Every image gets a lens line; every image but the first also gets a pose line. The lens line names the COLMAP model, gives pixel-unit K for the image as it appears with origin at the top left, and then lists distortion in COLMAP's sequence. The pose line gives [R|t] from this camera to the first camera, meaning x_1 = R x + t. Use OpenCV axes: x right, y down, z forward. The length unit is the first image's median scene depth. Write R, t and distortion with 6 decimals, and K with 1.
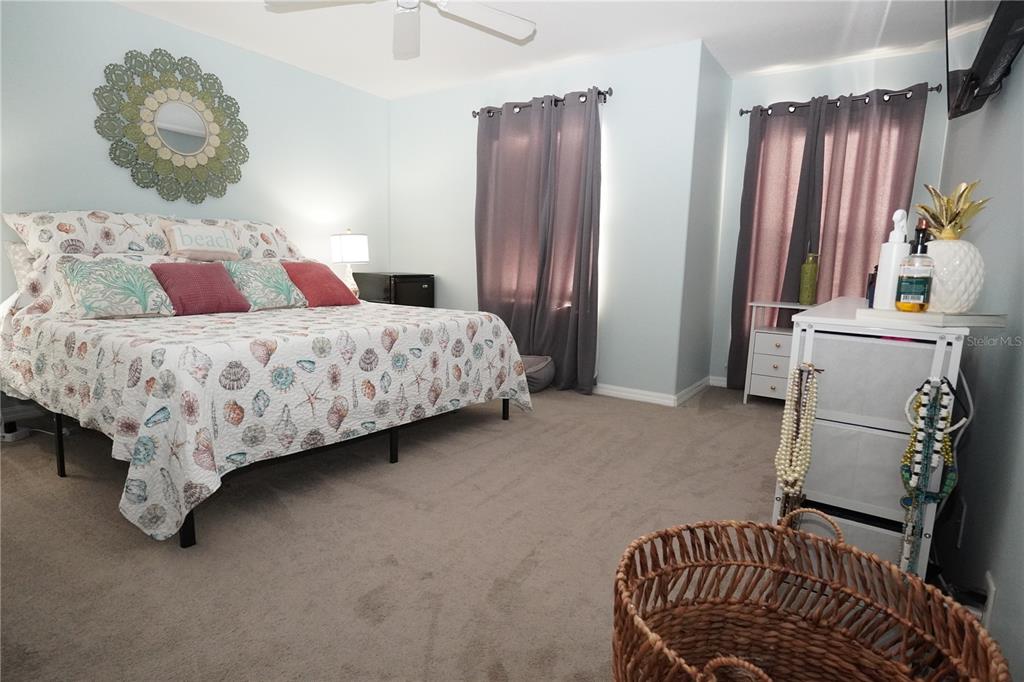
lens RADIAL K [[550.4, 0, 512.0], [0, 550.4, 341.0], [0, 0, 1]] dist [-0.001437, -0.000139]
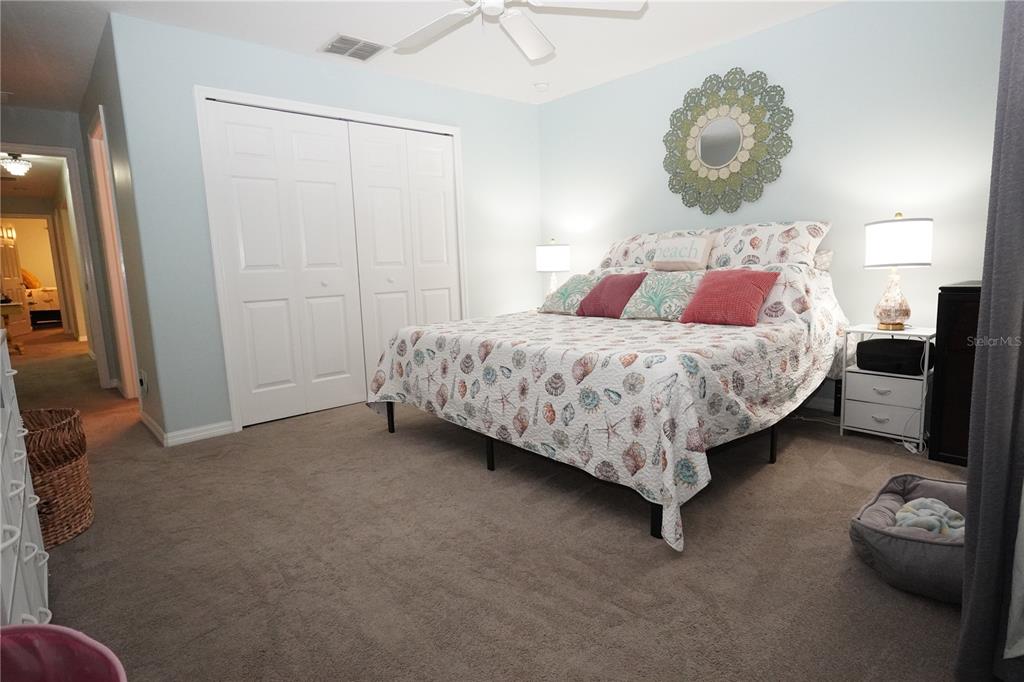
lens RADIAL K [[550.4, 0, 512.0], [0, 550.4, 341.0], [0, 0, 1]] dist [-0.001437, -0.000139]
pose [[-0.244372, 0.119869, -0.962244, 0.599066], [-0.107457, 0.982870, 0.149728, -0.143024], [0.963709, 0.139989, -0.227305, 0.996478]]
